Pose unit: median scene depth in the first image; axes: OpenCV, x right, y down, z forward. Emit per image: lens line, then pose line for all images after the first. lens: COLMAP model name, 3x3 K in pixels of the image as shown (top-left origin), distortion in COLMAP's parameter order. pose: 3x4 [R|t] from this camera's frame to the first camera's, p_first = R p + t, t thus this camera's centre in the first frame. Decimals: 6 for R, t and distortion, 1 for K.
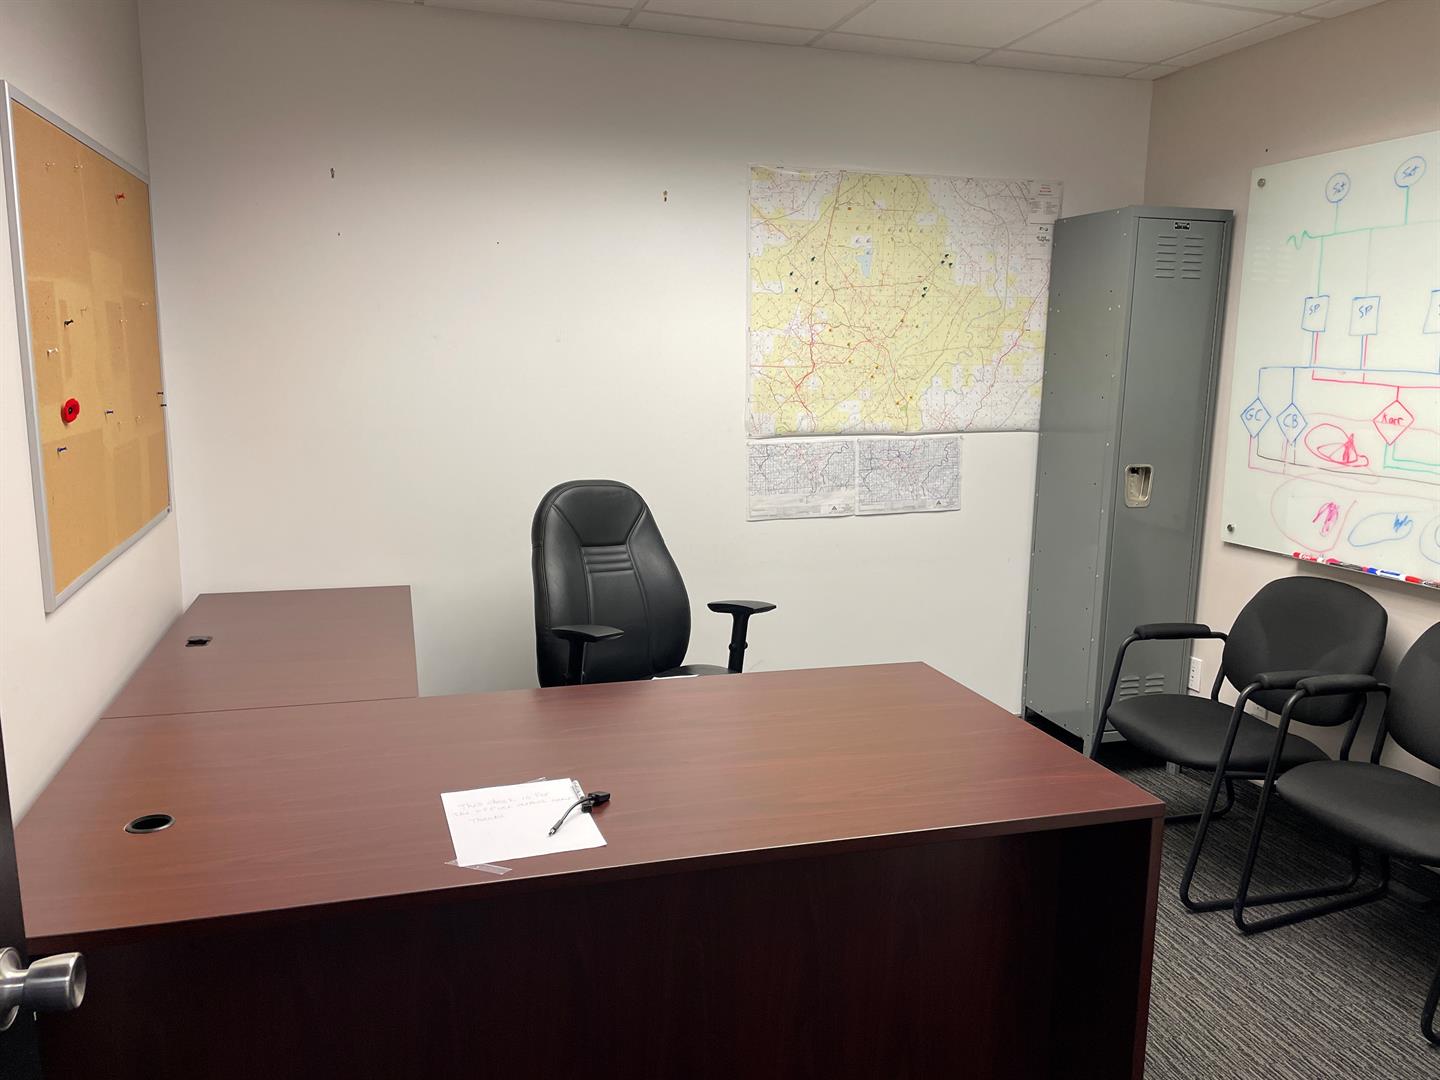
lens RADIAL K [[1085.1, 0, 723.1], [0, 1085.1, 539.8], [0, 0, 1]] dist [0.030462, -0.024037]
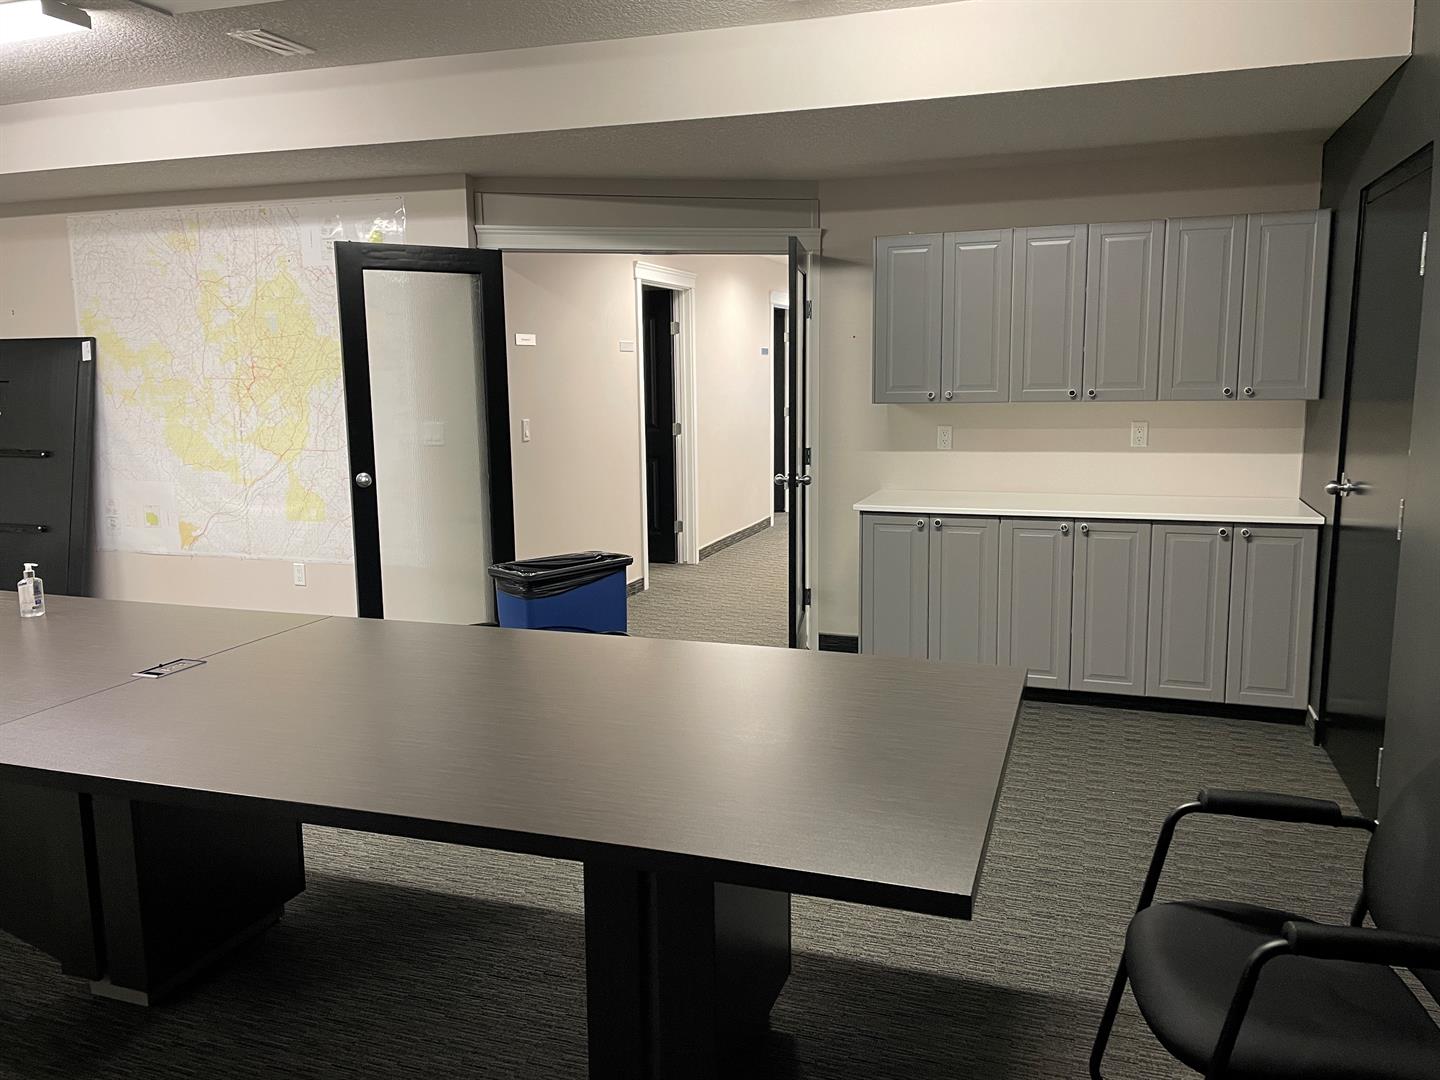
lens RADIAL K [[1085.1, 0, 723.6], [0, 1085.1, 532.9], [0, 0, 1]] dist [0.030462, -0.024037]
pose [[0.808202, 0.080827, -0.583332, 1.913859], [-0.090562, 0.995812, 0.012507, 0.014964], [0.581900, 0.042719, 0.812138, -0.089606]]
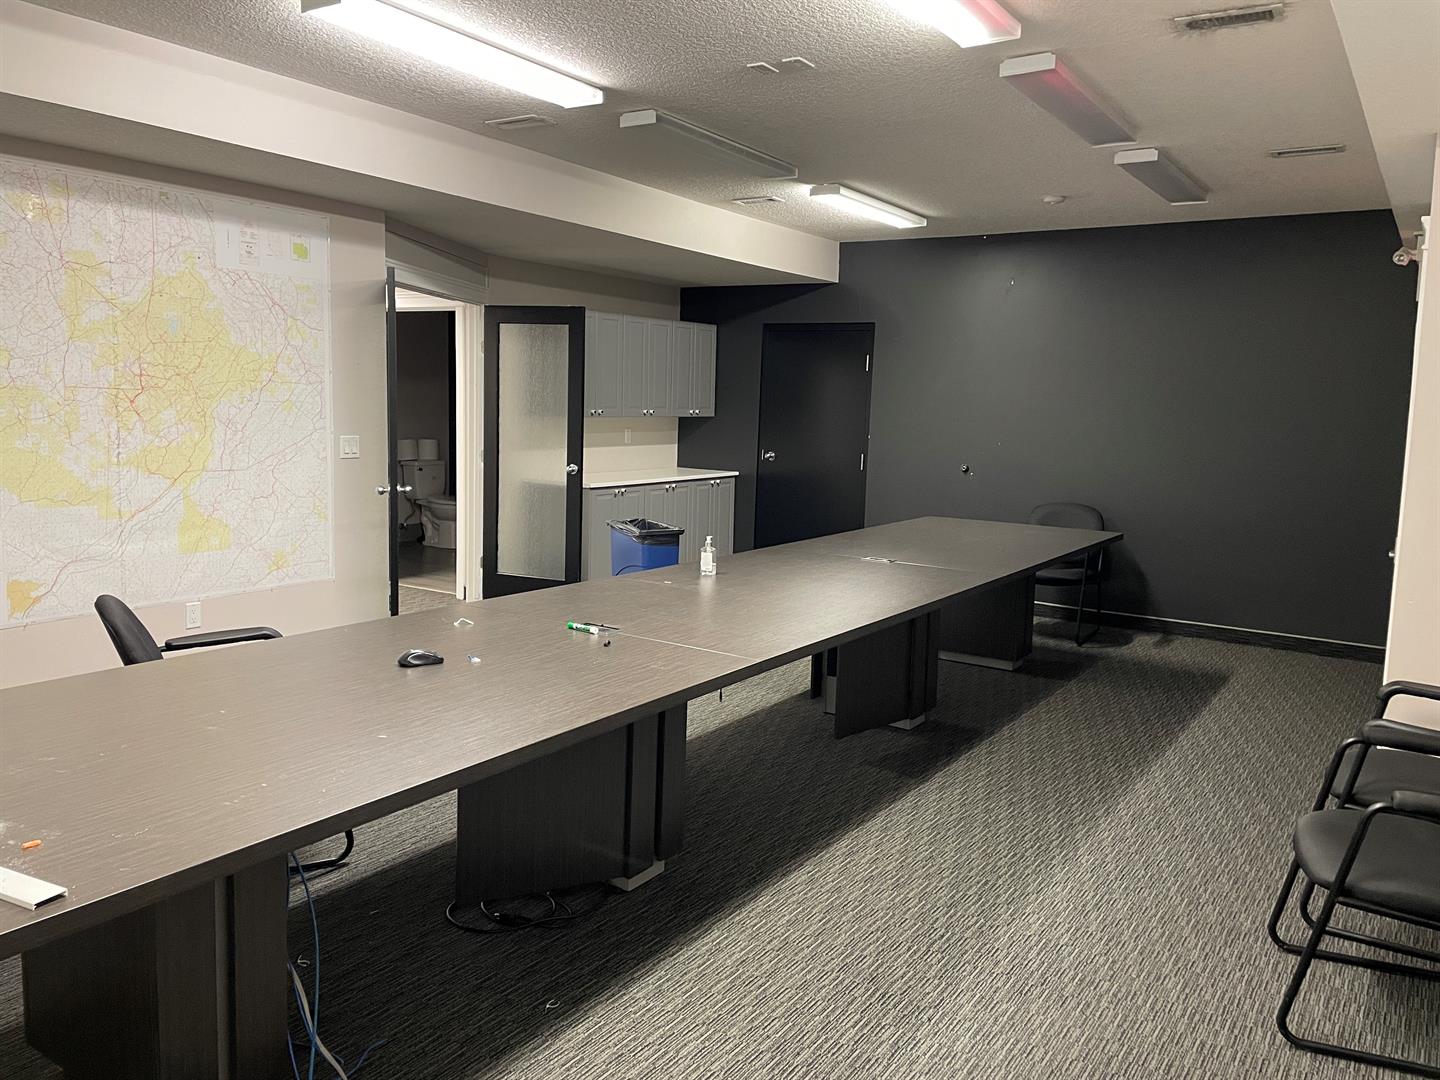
lens RADIAL K [[1085.1, 0, 728.2], [0, 1085.1, 530.0], [0, 0, 1]] dist [0.030462, -0.024037]
pose [[0.777645, -0.055671, 0.626234, -0.268128], [0.080391, 0.996700, -0.011223, 0.137427], [-0.623543, 0.059071, 0.779554, -0.799216]]
